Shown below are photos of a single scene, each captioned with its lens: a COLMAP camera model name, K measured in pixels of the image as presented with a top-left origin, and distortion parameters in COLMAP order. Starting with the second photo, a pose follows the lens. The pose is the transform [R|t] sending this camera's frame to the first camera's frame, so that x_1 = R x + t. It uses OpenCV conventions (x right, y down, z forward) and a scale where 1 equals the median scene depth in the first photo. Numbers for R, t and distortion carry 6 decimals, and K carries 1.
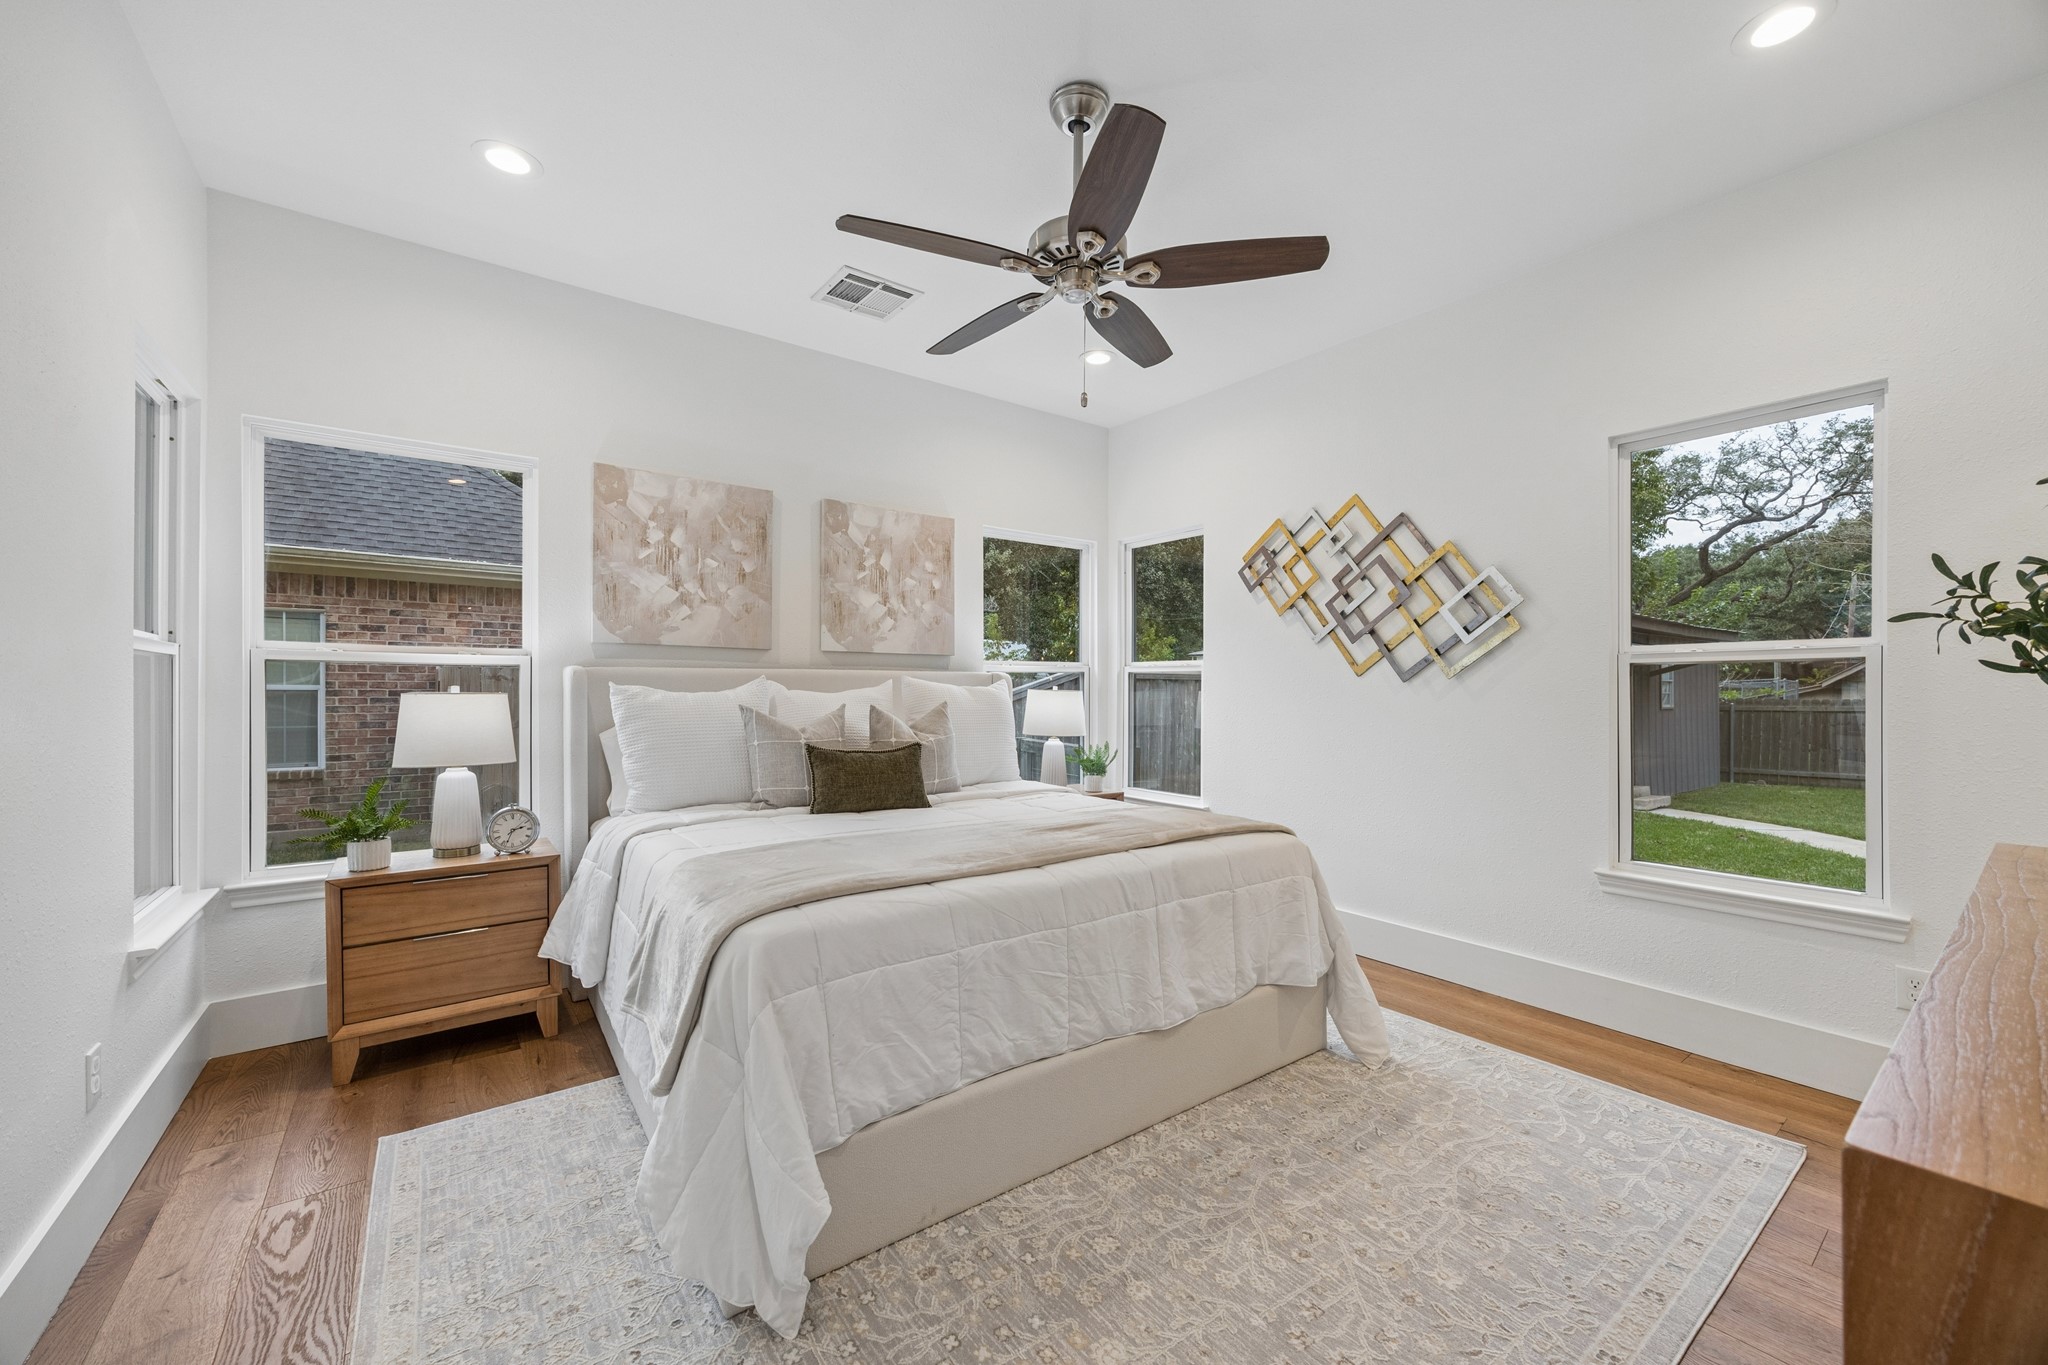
lens RADIAL K [[787.4, 0, 1014.3], [0, 787.4, 705.0], [0, 0, 1]] dist [-0.021511, -0.000035]
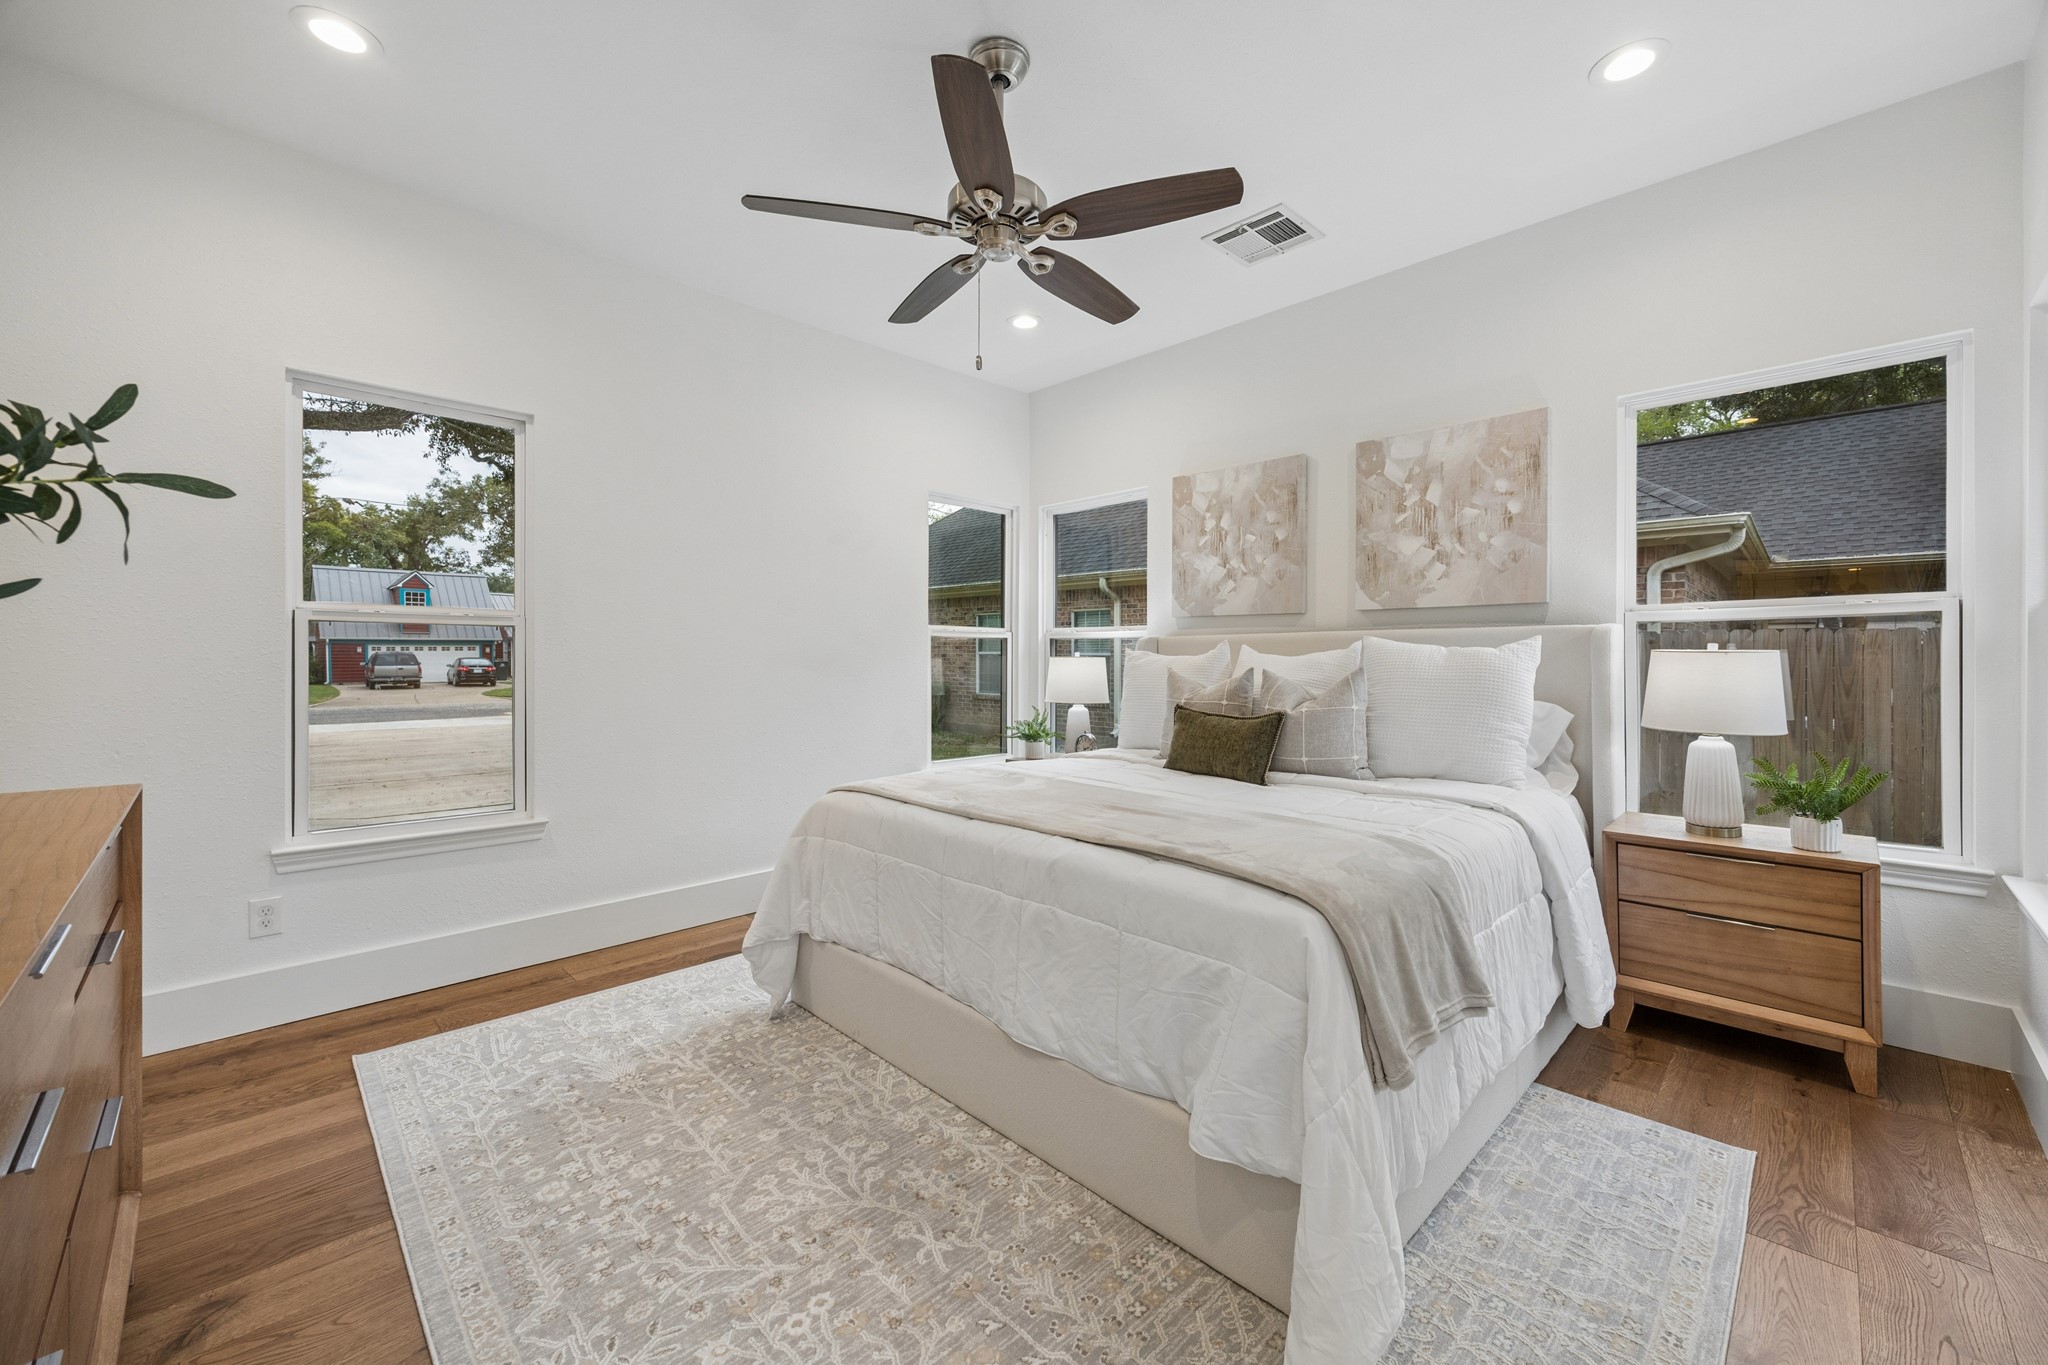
lens RADIAL K [[795.4, 0, 1048.5], [0, 795.4, 658.2], [0, 0, 1]] dist [0.001946, 0.000069]
pose [[0.164530, 0.001206, -0.986371, 0.666418], [-0.011873, 0.999929, -0.000758, -0.009319], [0.986301, 0.011836, 0.164533, 0.544651]]
